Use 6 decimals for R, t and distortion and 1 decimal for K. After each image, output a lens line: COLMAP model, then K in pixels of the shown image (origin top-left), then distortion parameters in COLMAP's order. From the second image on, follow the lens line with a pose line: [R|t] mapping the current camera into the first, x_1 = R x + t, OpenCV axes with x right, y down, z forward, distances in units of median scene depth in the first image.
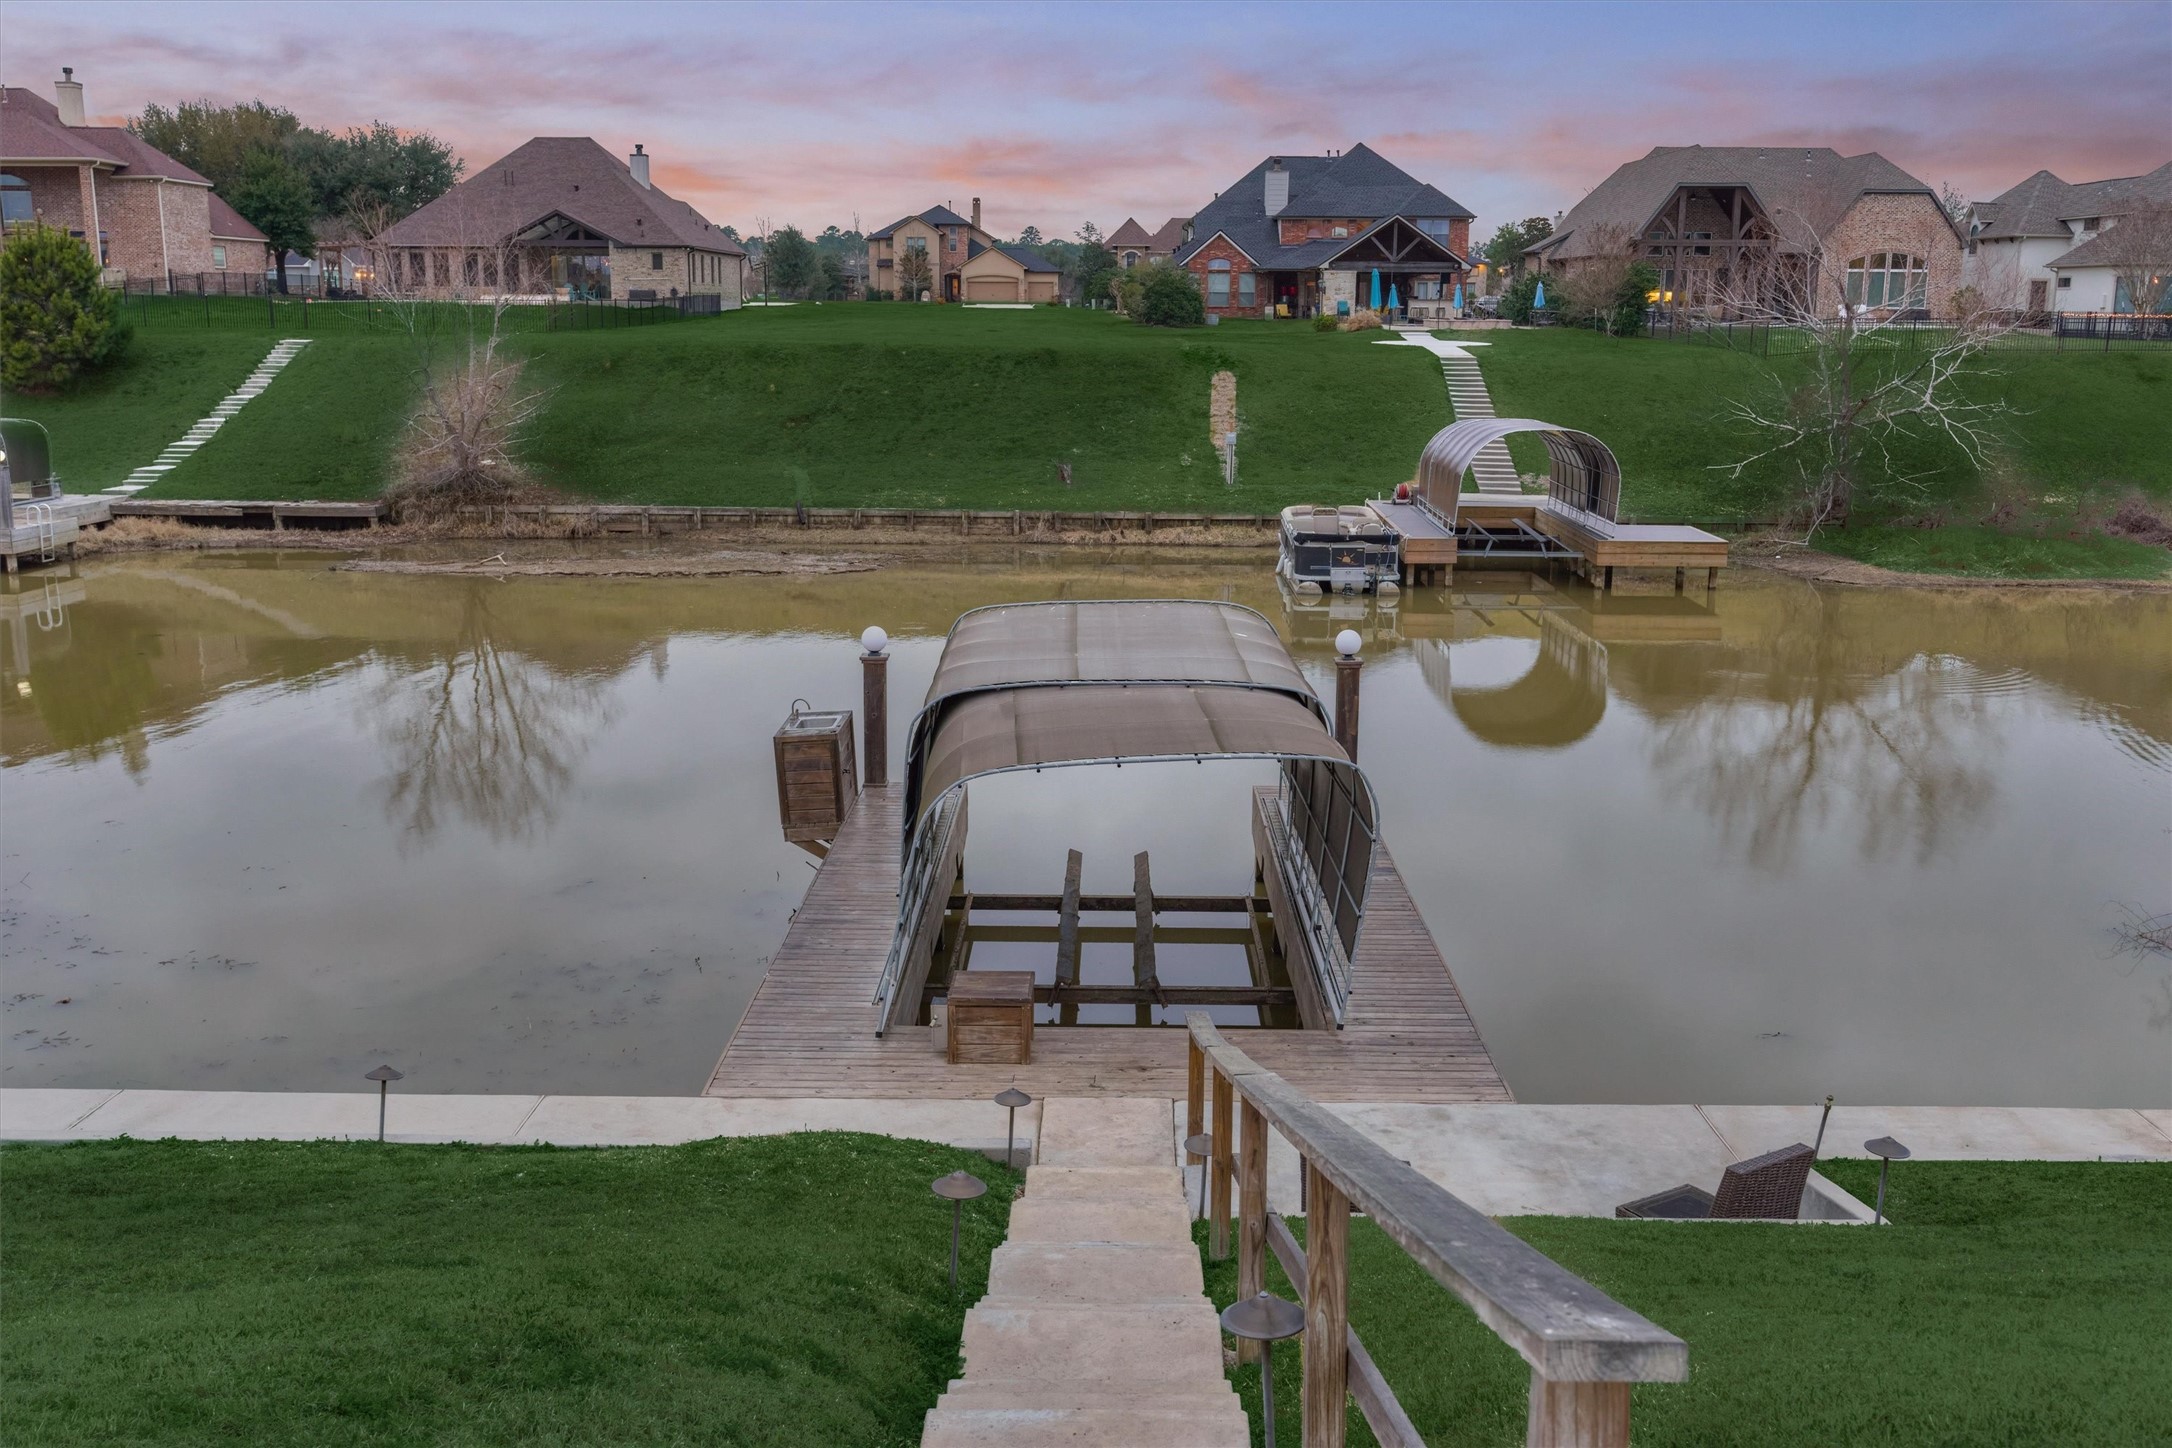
lens RADIAL K [[2035.0, 0, 1087.4], [0, 2035.0, 729.5], [0, 0, 1]] dist [0.002780, 0.000000]
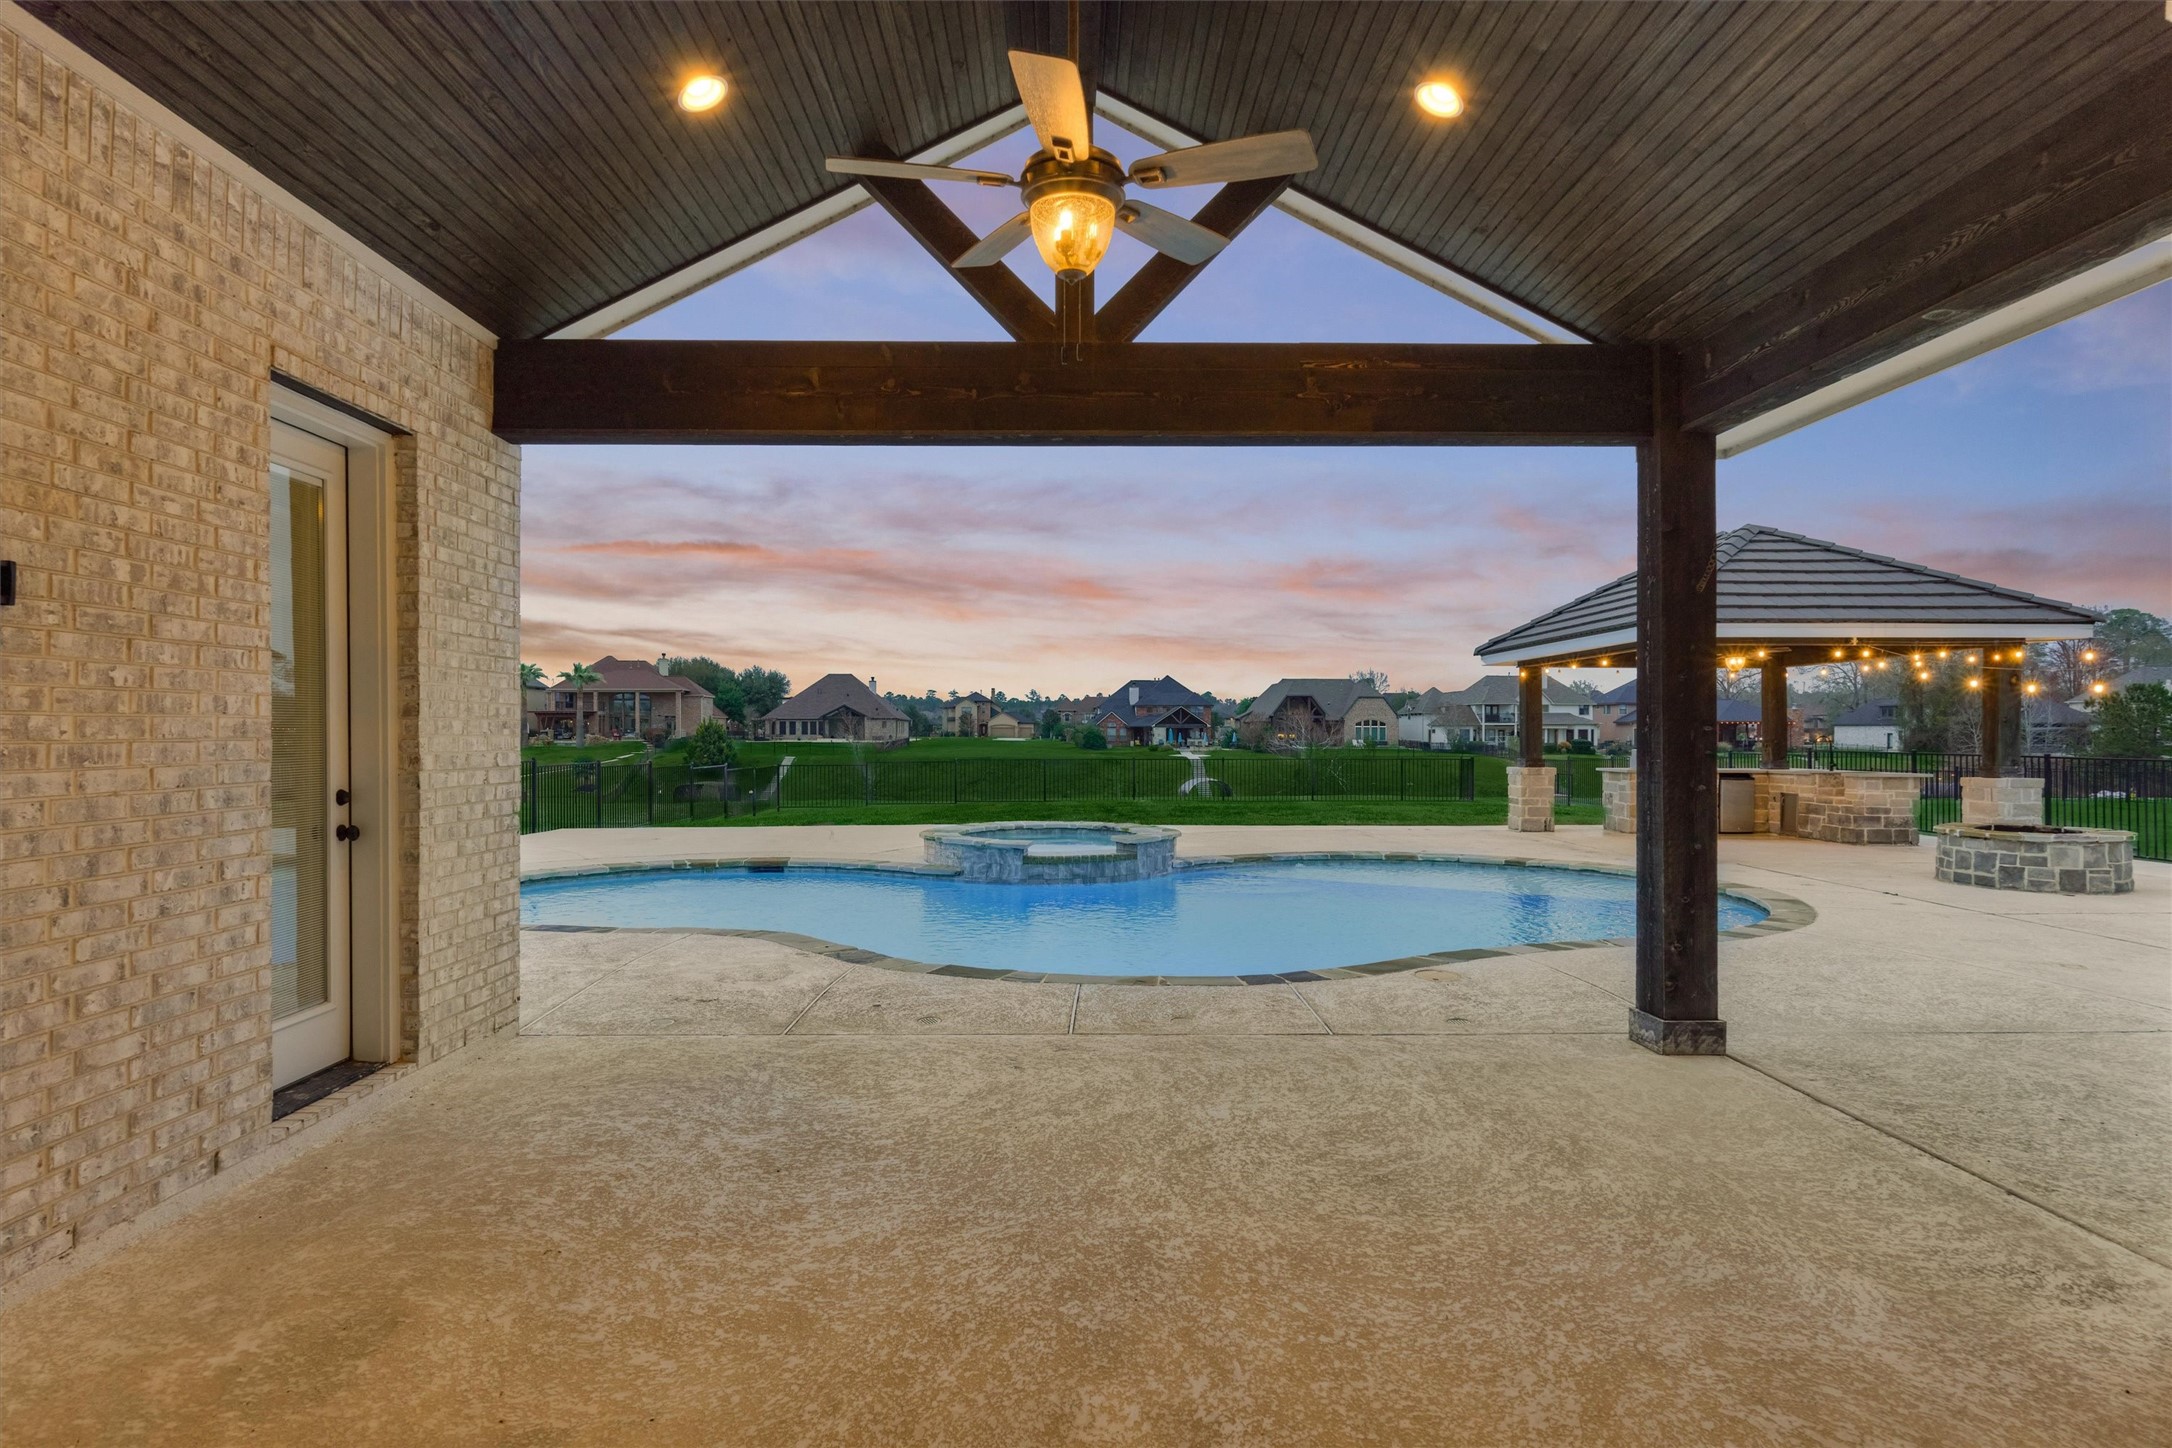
lens RADIAL K [[1150.3, 0, 1097.5], [0, 1150.3, 742.3], [0, 0, 1]] dist [-0.002891, 0.002197]
pose [[0.998415, -0.005340, 0.056033, -0.031698], [0.016290, 0.980302, -0.196829, 0.069467], [-0.053878, 0.197430, 0.978835, -0.372399]]
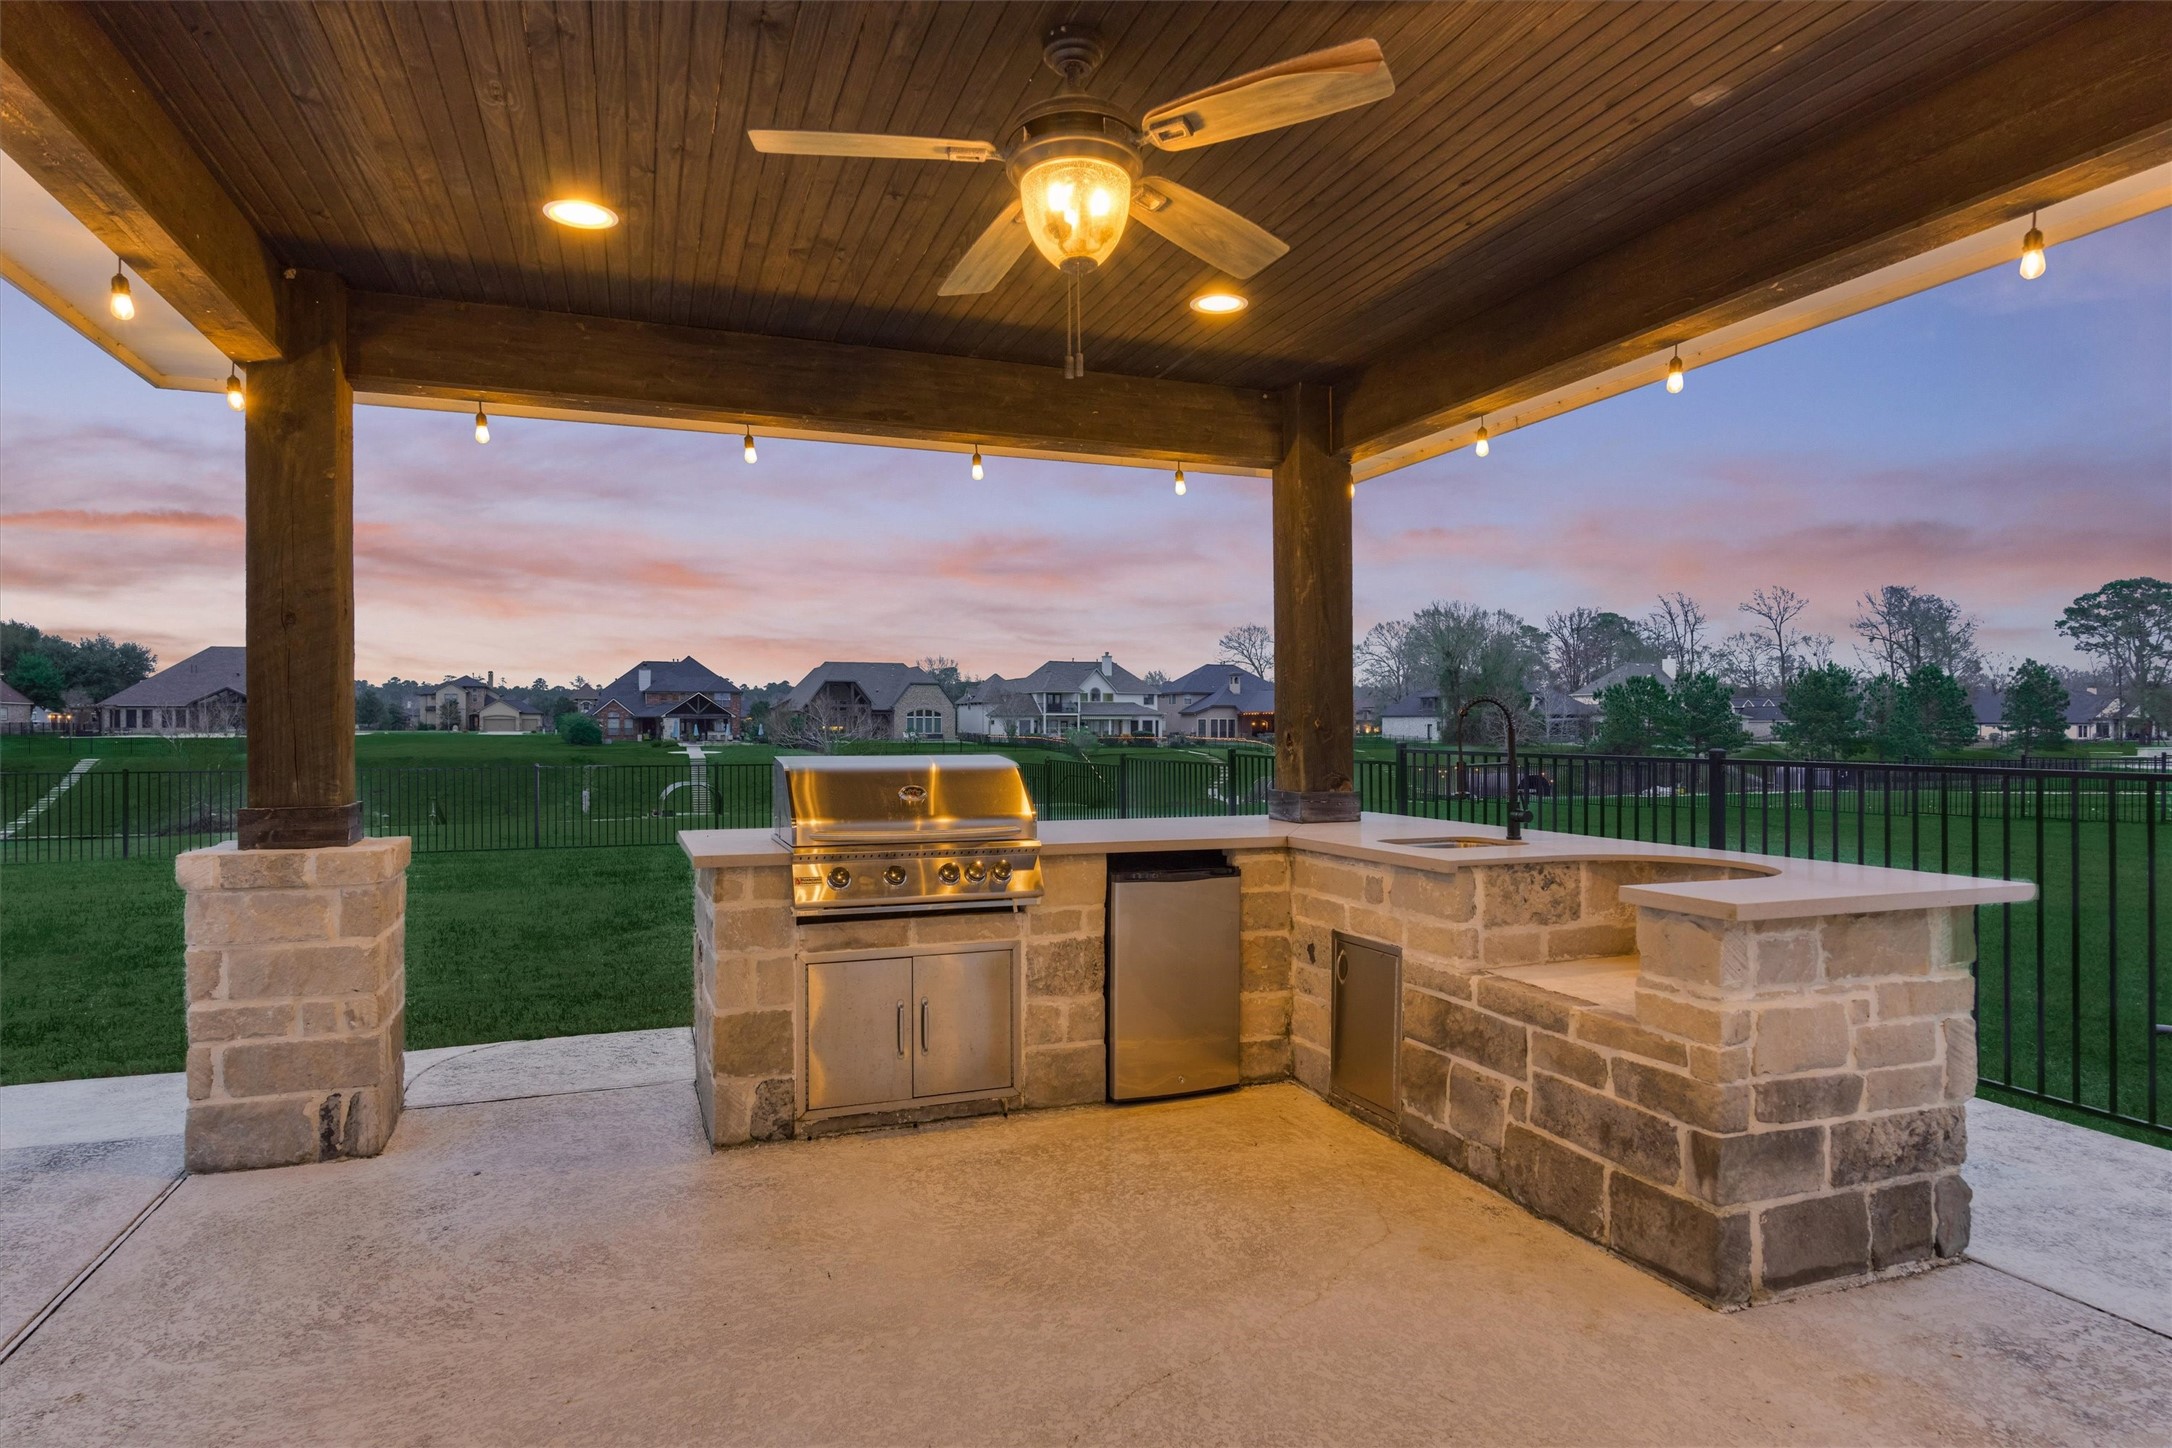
lens RADIAL K [[1229.5, 0, 1076.1], [0, 1229.5, 733.3], [0, 0, 1]] dist [-0.001802, -0.000987]
pose [[0.926875, -0.008741, 0.375268, 0.033214], [0.083064, 0.979721, -0.182340, 0.051052], [-0.366064, 0.200177, 0.908805, -0.277859]]
